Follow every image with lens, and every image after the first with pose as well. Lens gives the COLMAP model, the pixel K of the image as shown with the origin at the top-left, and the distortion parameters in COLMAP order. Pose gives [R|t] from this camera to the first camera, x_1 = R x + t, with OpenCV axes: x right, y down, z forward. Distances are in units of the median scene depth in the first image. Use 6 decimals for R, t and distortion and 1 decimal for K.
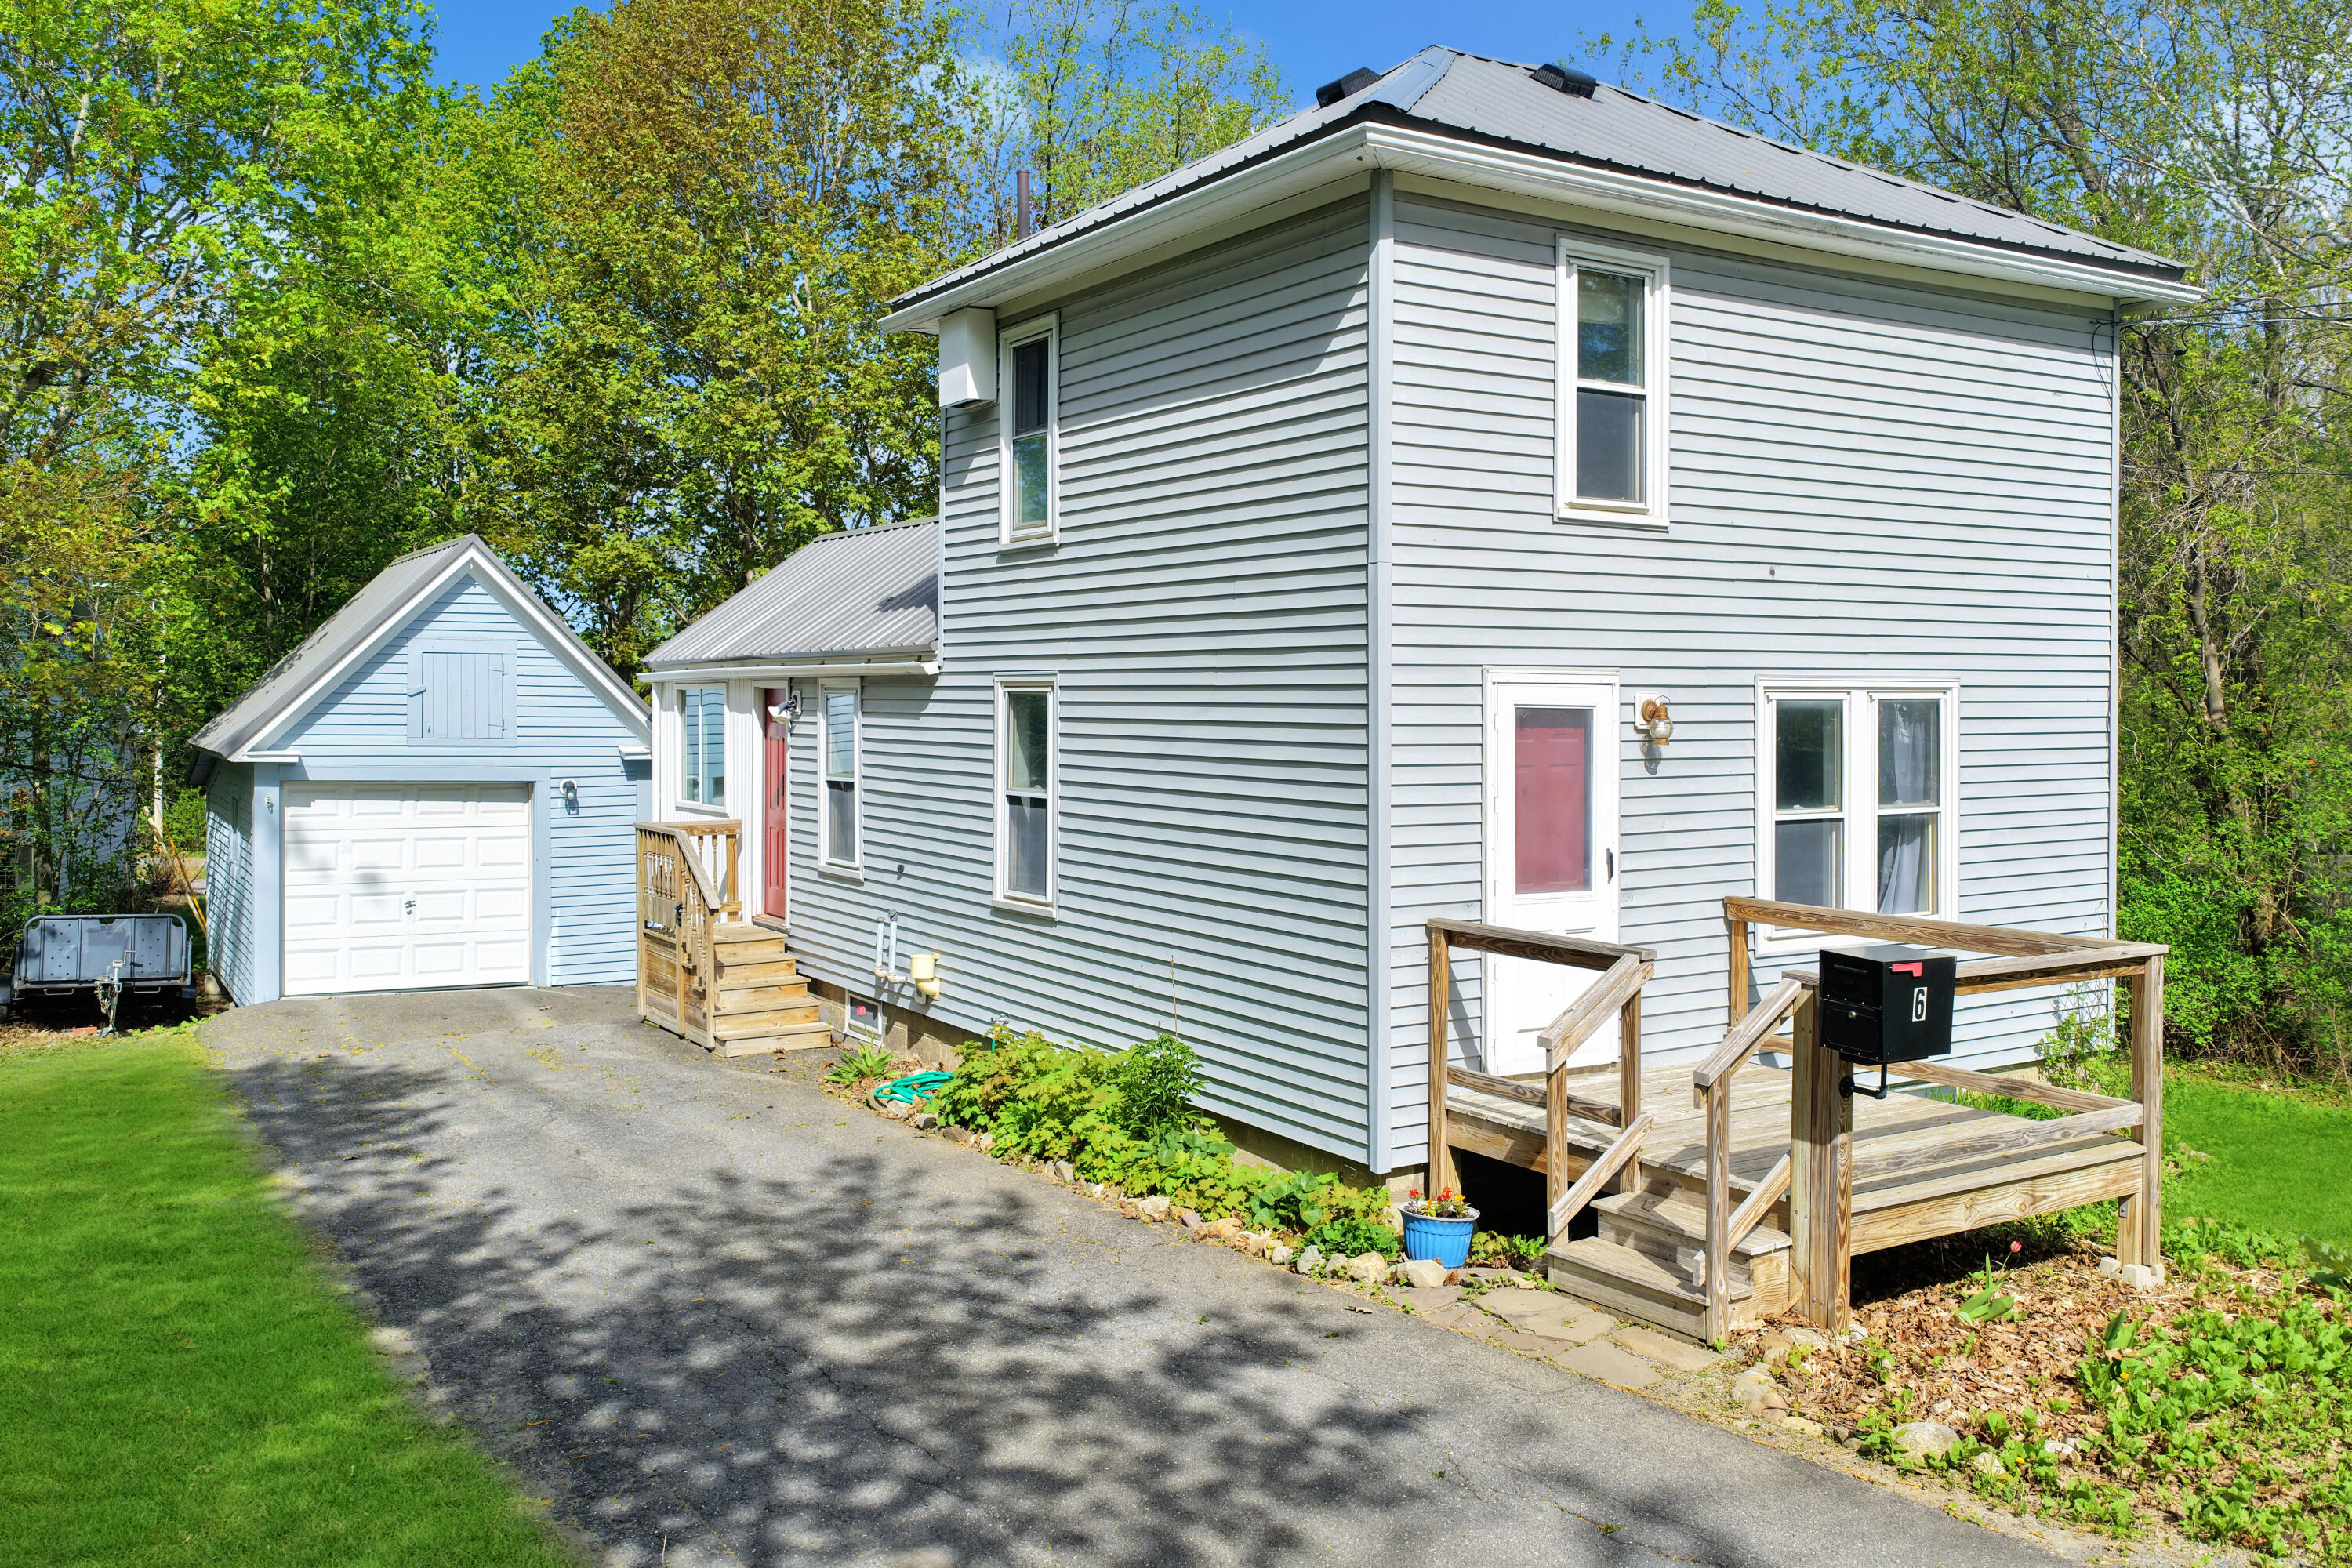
lens RADIAL K [[1953.4, 0, 1195.6], [0, 1953.4, 745.7], [0, 0, 1]] dist [-0.004735, 0.008051]
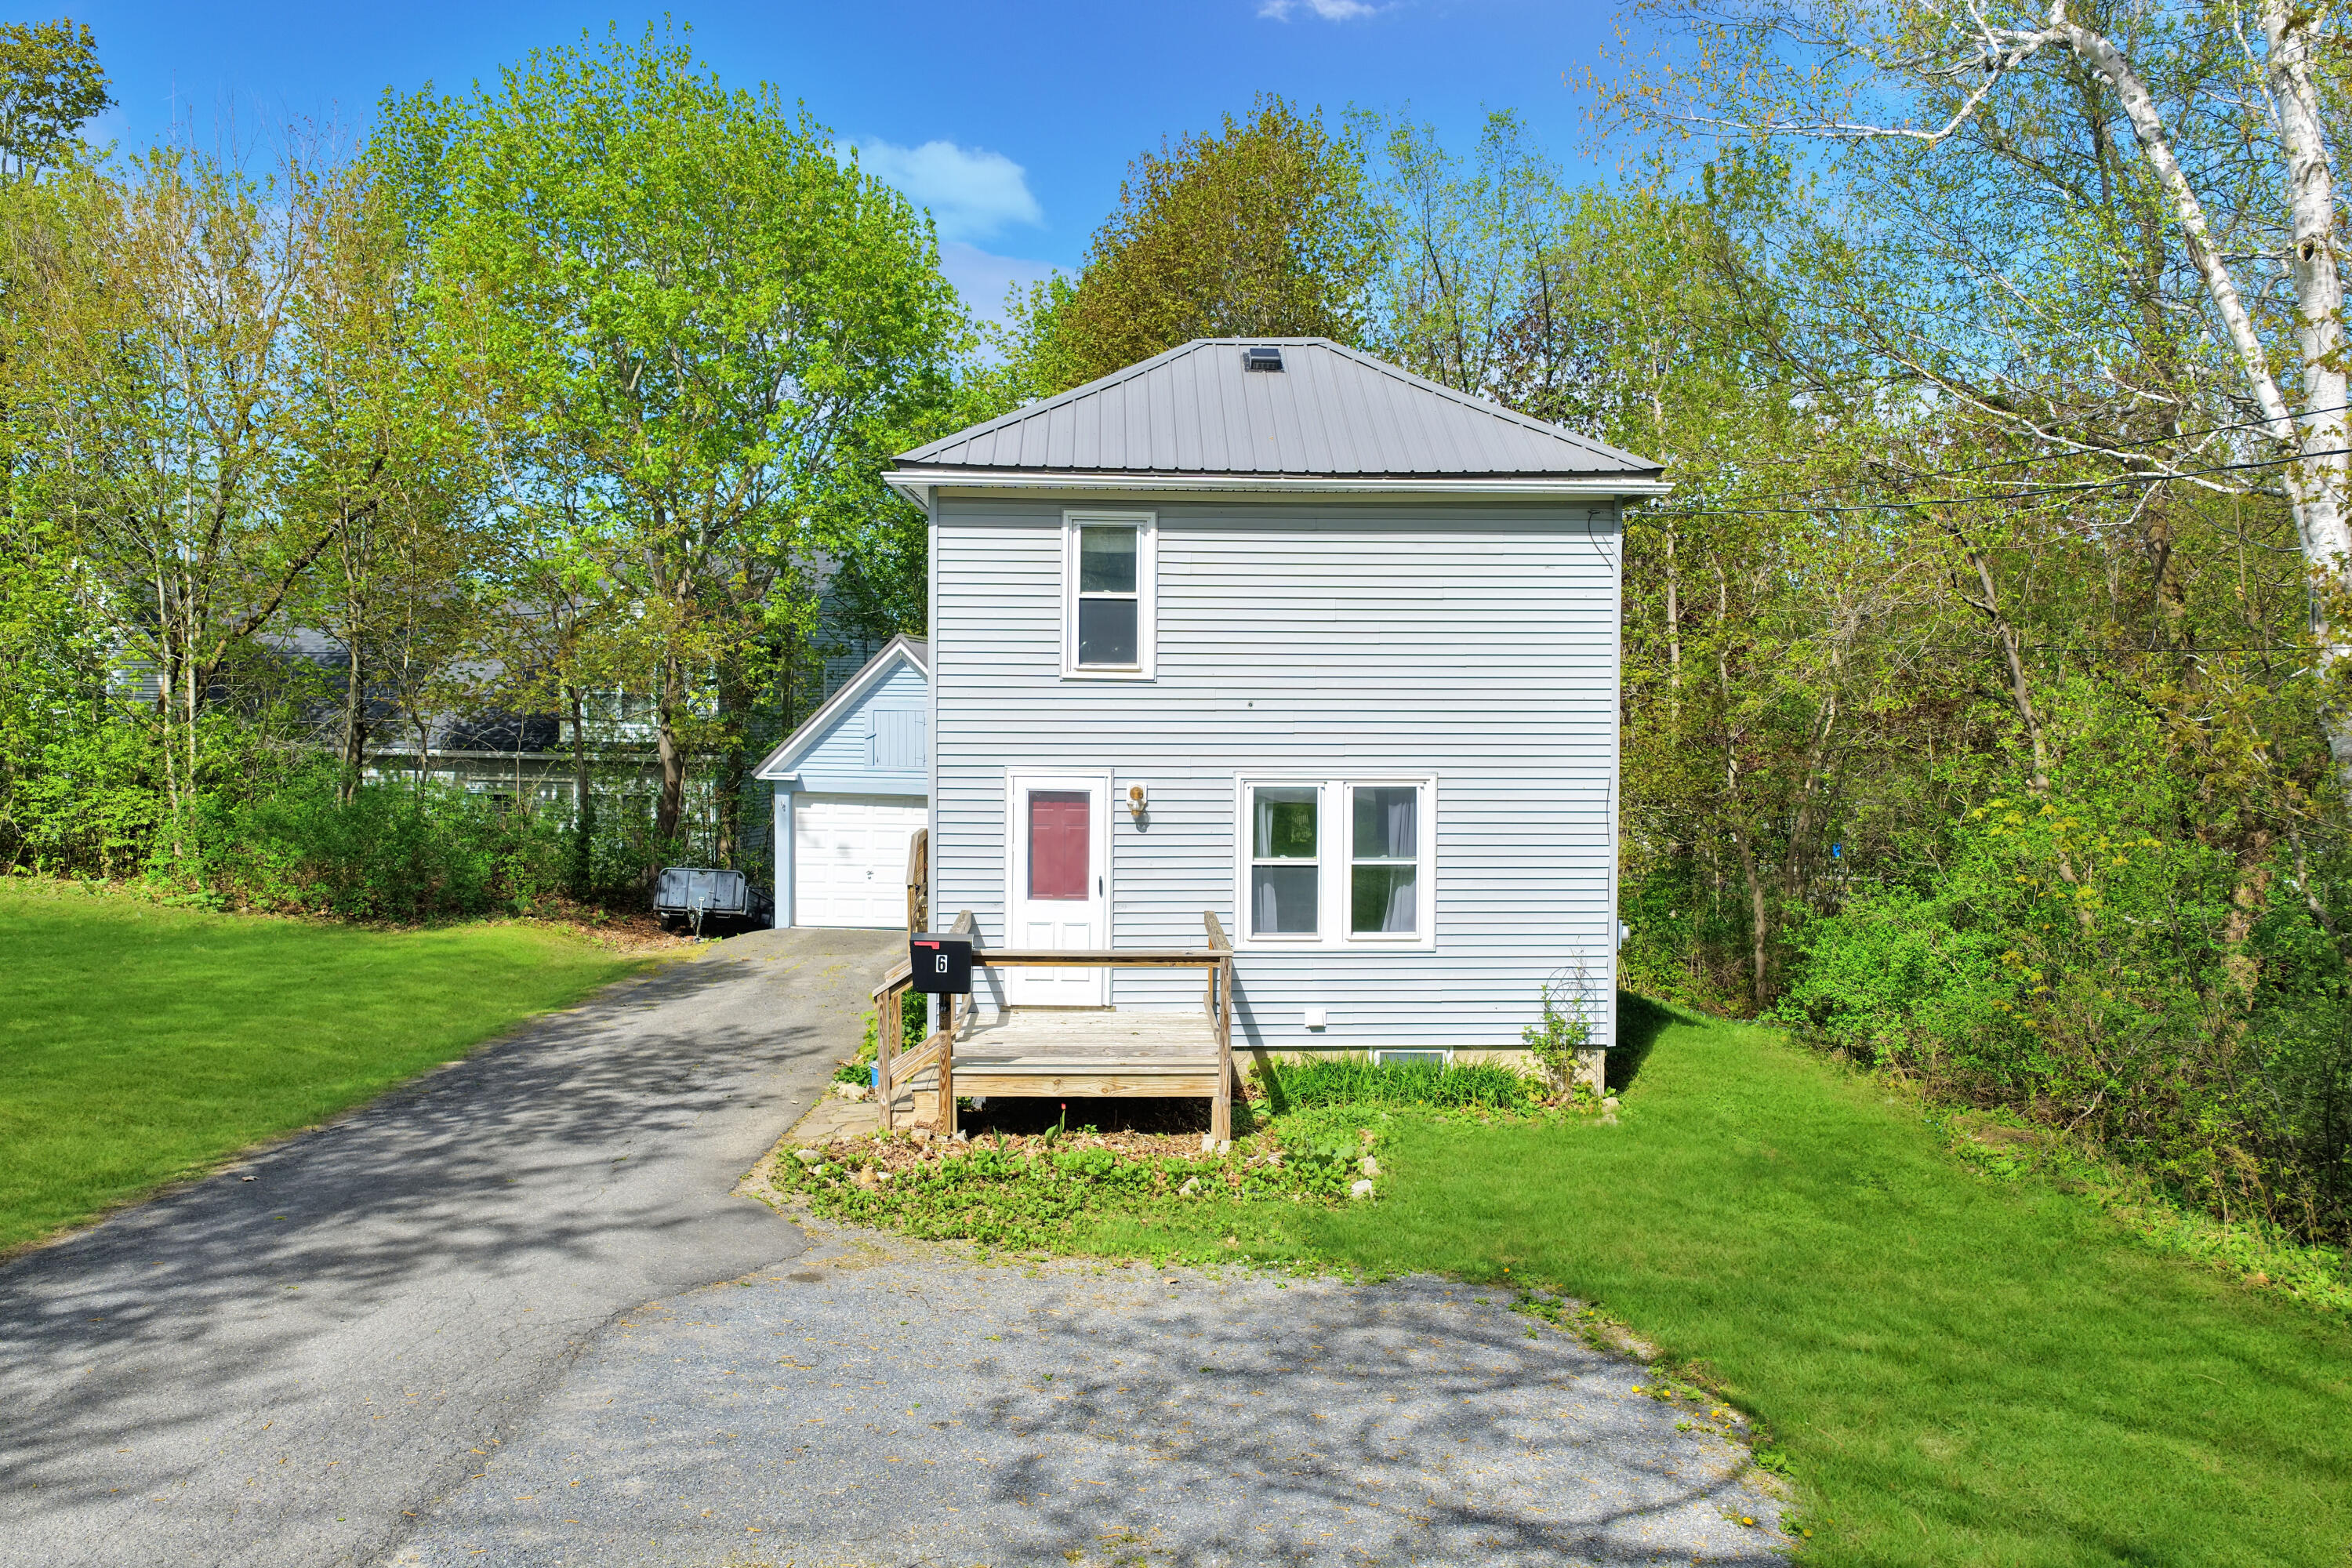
lens RADIAL K [[1953.4, 0, 1217.2], [0, 1953.4, 865.4], [0, 0, 1]] dist [-0.004735, 0.008051]
pose [[0.869414, 0.052128, -0.491327, 1.123050], [-0.018496, 0.997156, 0.073065, -0.080557], [0.493738, -0.054436, 0.867905, -0.393891]]
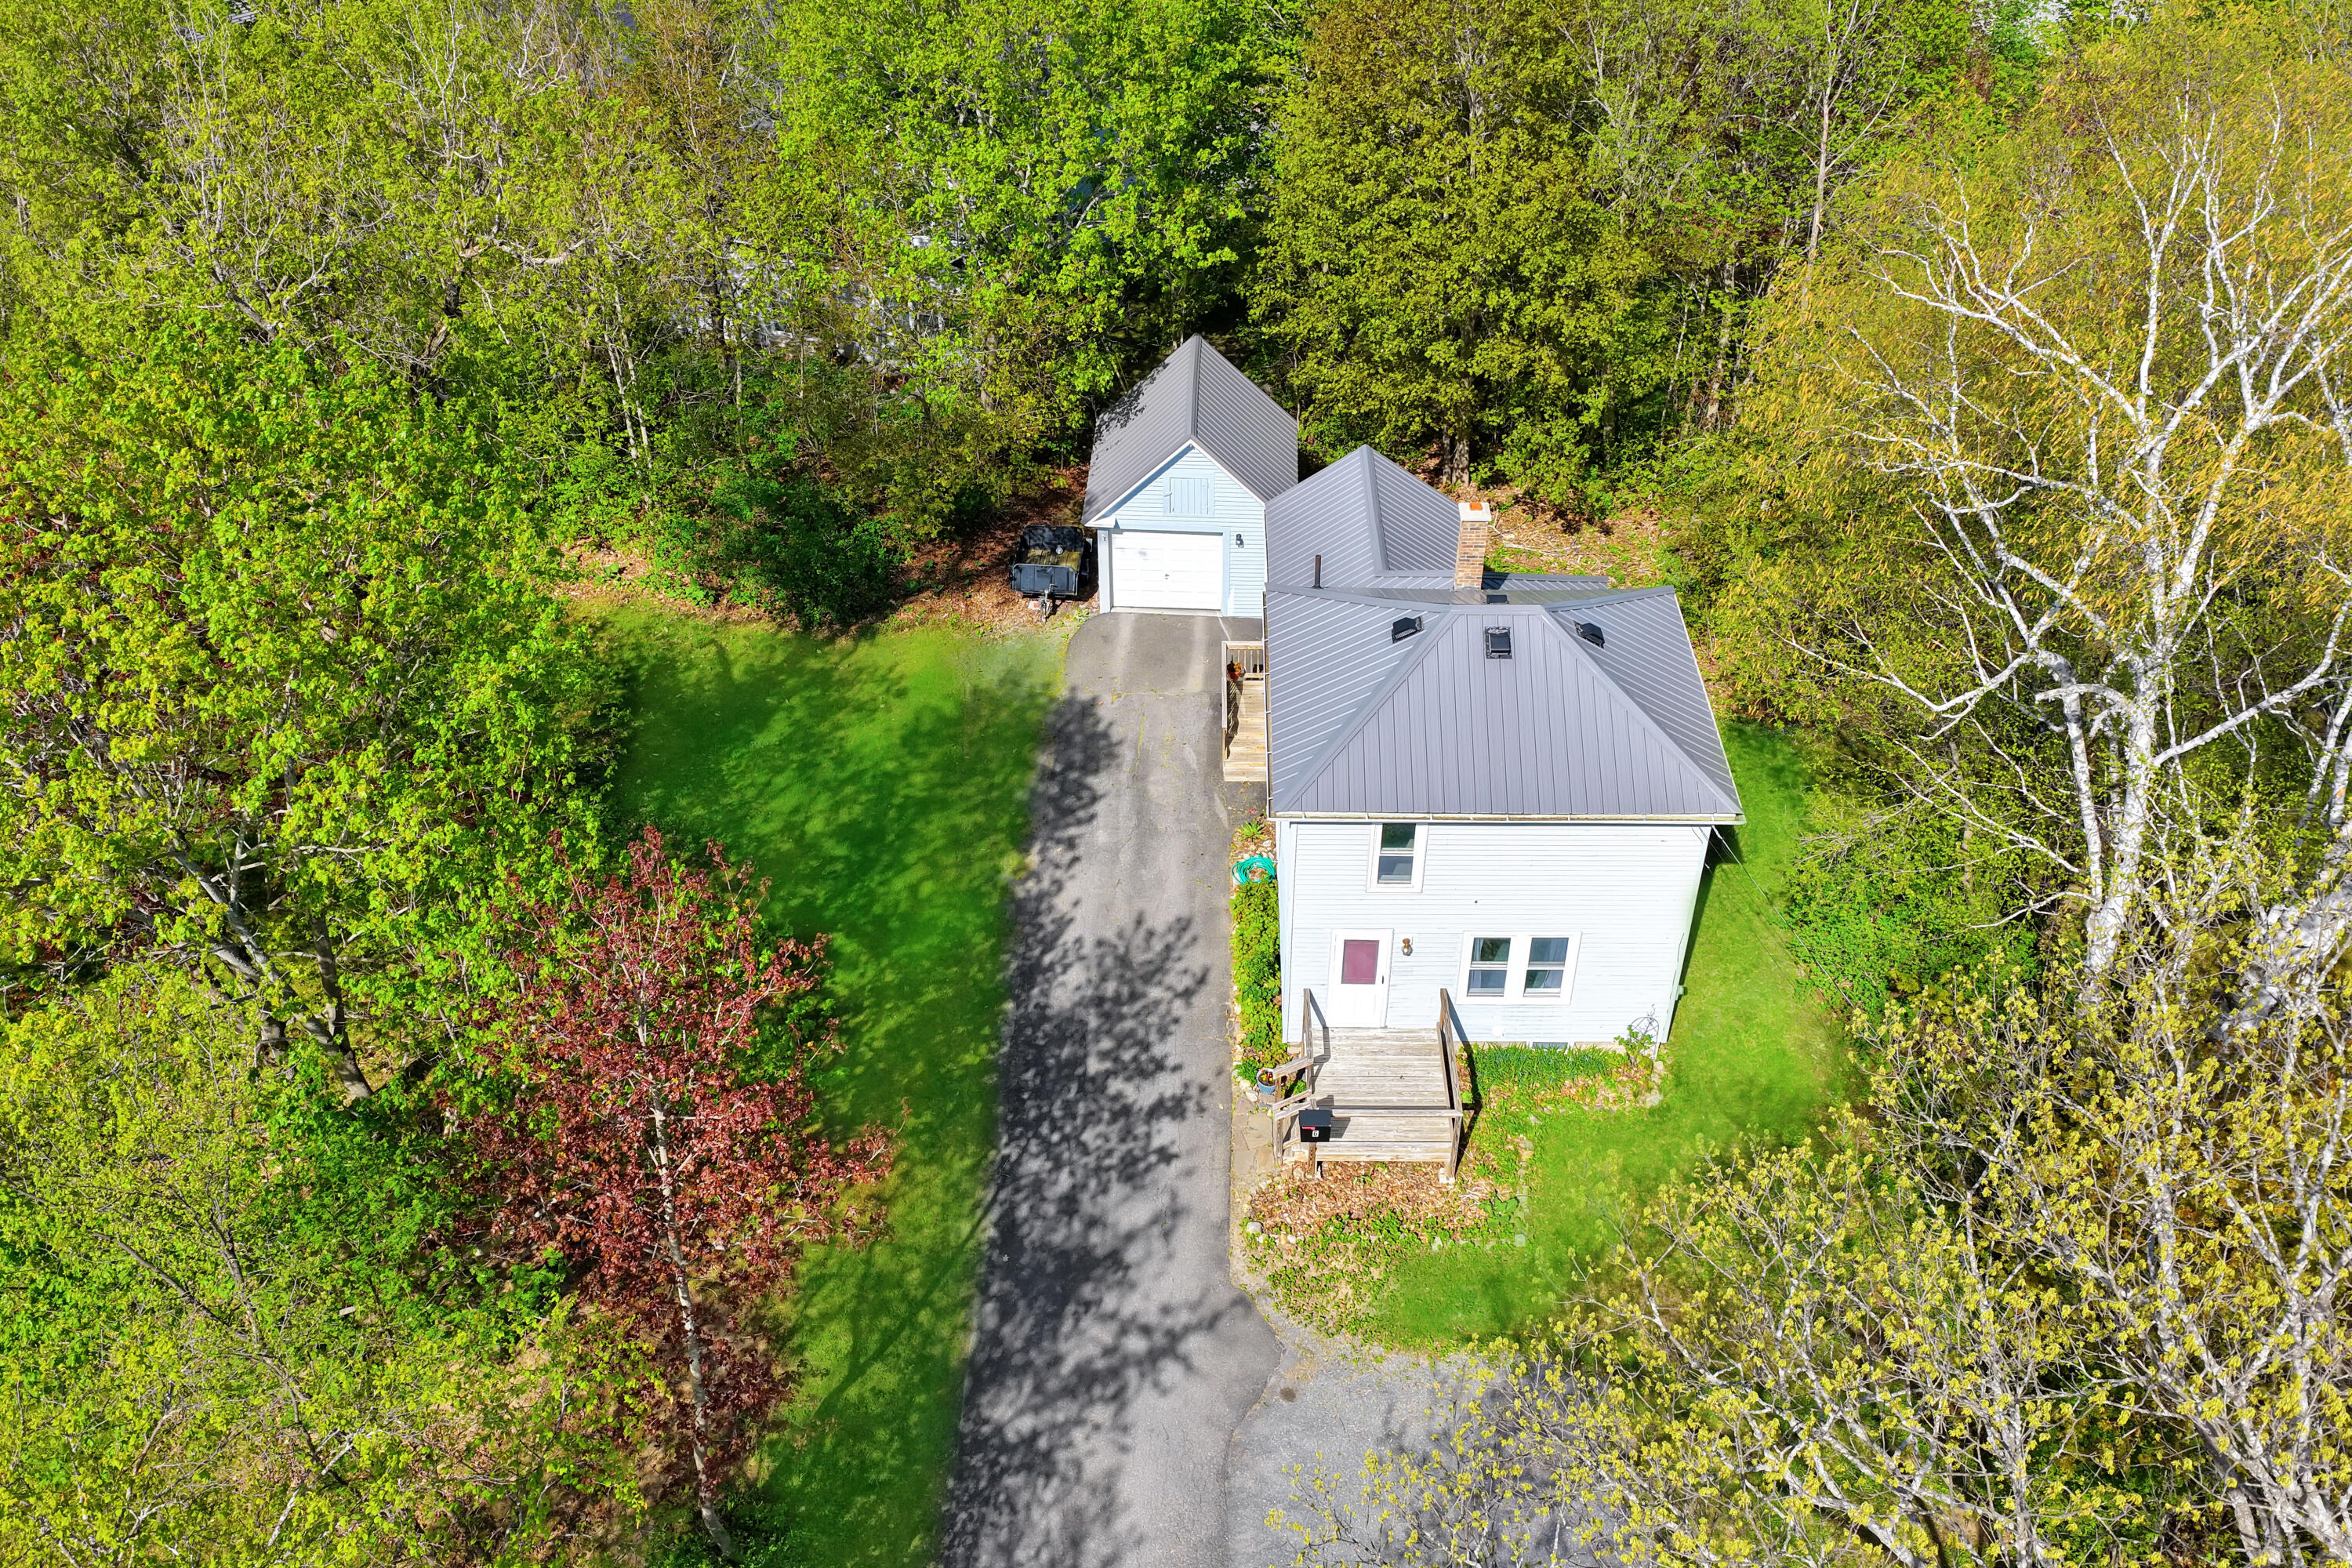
lens RADIAL K [[1953.4, 0, 1177.0], [0, 1953.4, 783.5], [0, 0, 1]] dist [-0.004735, 0.008051]
pose [[0.836459, 0.357775, -0.415131, 1.075811], [-0.004517, 0.761972, 0.647594, -2.063722], [0.548012, -0.539811, 0.638974, -0.886188]]
